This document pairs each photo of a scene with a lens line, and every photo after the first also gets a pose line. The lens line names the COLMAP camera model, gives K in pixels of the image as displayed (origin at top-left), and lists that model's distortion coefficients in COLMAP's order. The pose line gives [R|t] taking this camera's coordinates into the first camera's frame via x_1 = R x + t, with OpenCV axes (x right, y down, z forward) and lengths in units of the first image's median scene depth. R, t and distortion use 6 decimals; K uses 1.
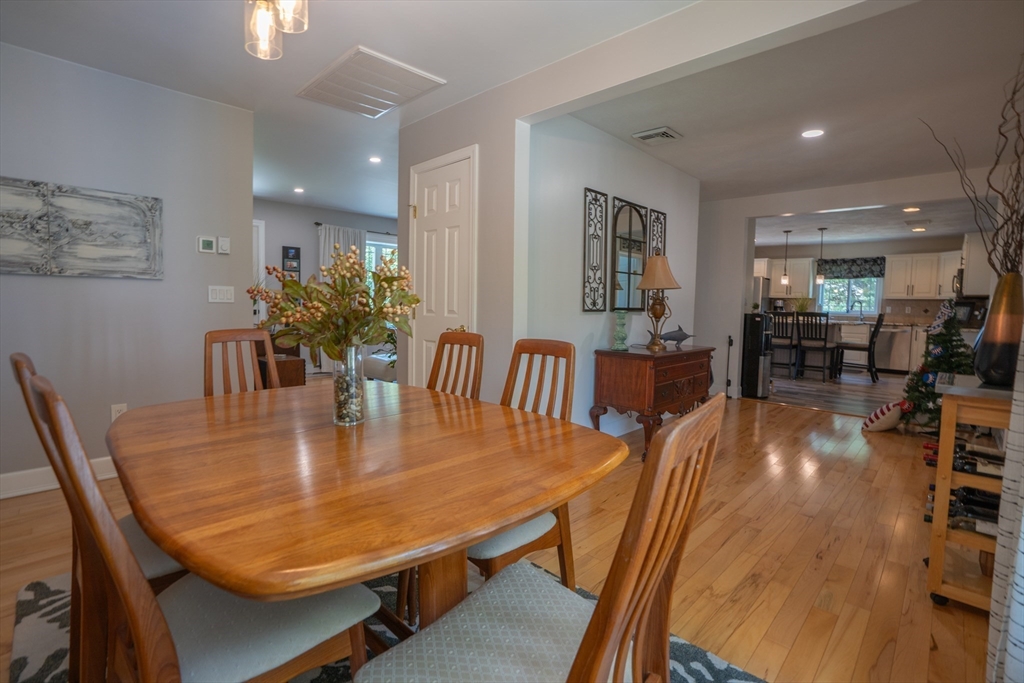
lens RADIAL K [[477.7, 0, 513.3], [0, 477.7, 335.1], [0, 0, 1]] dist [-0.050256, 0.010712]
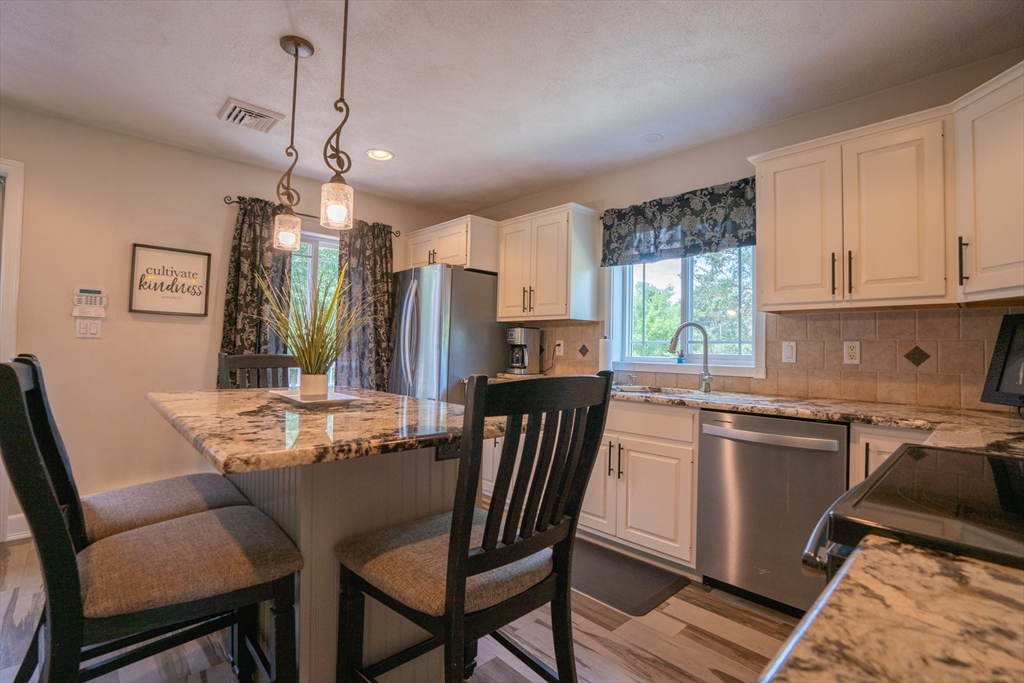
lens RADIAL K [[477.7, 0, 513.6], [0, 477.7, 335.4], [0, 0, 1]] dist [-0.050256, 0.010712]
pose [[0.998921, -0.000466, -0.046438, 0.652052], [-0.003774, 0.995828, -0.091177, -0.037536], [0.046287, 0.091254, 0.994751, 0.700763]]
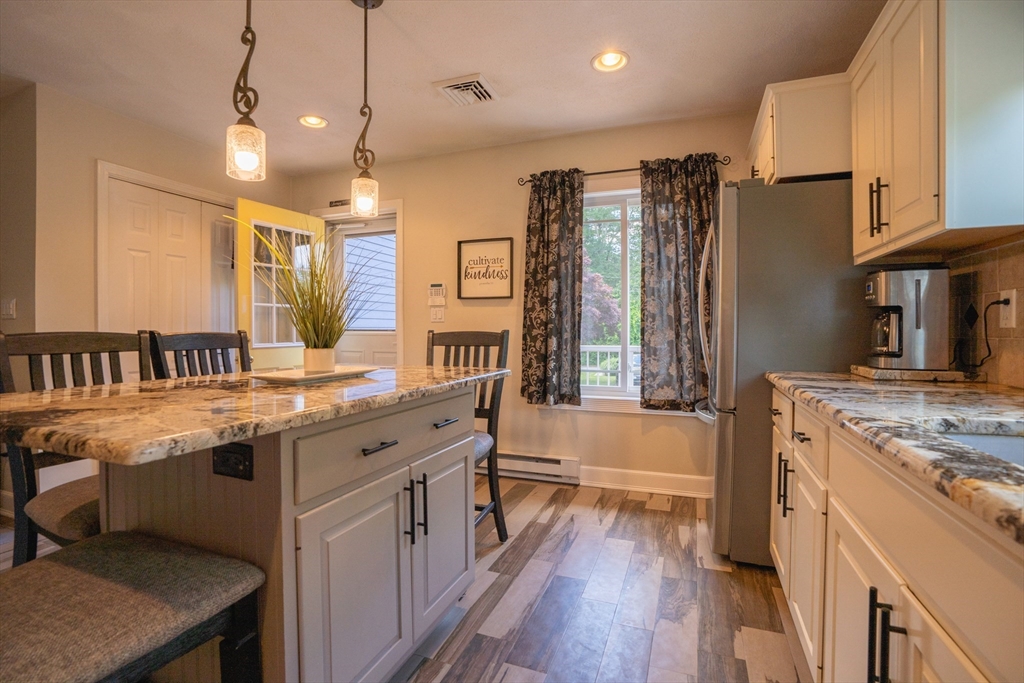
lens RADIAL K [[477.7, 0, 512.5], [0, 477.7, 334.5], [0, 0, 1]] dist [-0.050256, 0.010712]
pose [[0.398882, -0.010974, -0.916937, 0.754232], [-0.048040, 0.998305, -0.032846, -0.042143], [0.915743, 0.057151, 0.397679, 0.897958]]
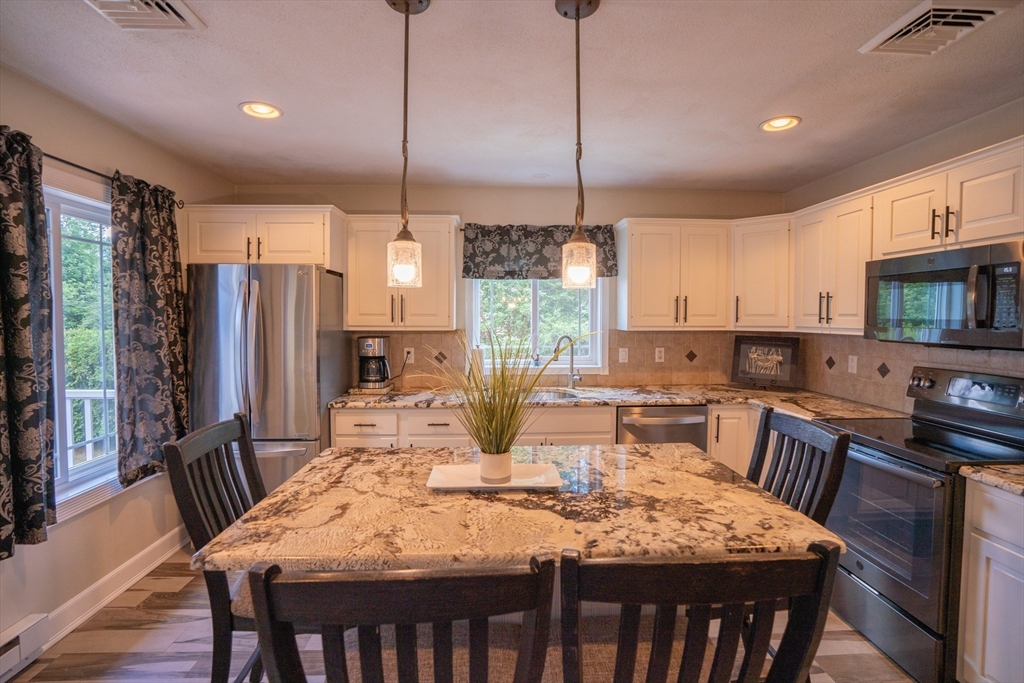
lens RADIAL K [[477.7, 0, 517.9], [0, 477.7, 337.3], [0, 0, 1]] dist [-0.050256, 0.010712]
pose [[0.684364, -0.049828, 0.727436, 0.436239], [0.057603, 0.998239, 0.014185, -0.082027], [-0.726861, 0.032195, 0.686029, 0.775708]]
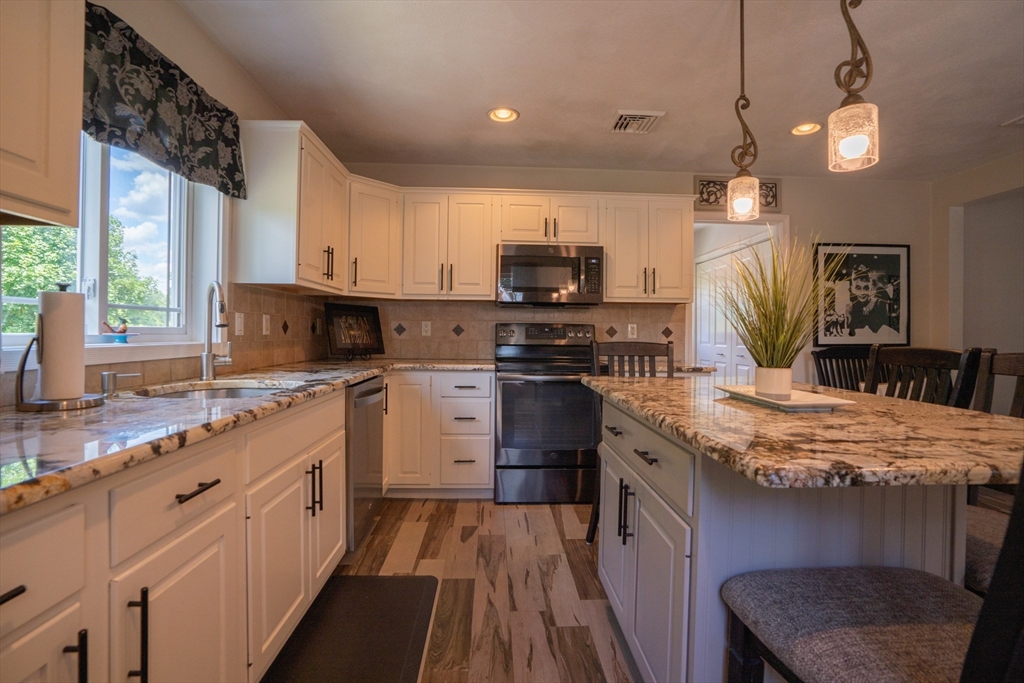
lens RADIAL K [[477.7, 0, 517.8], [0, 477.7, 338.9], [0, 0, 1]] dist [-0.050256, 0.010712]
pose [[-0.724674, -0.029205, 0.688473, 0.505782], [0.022817, 0.997537, 0.066332, -0.060002], [-0.688714, 0.063779, -0.722222, 1.085166]]
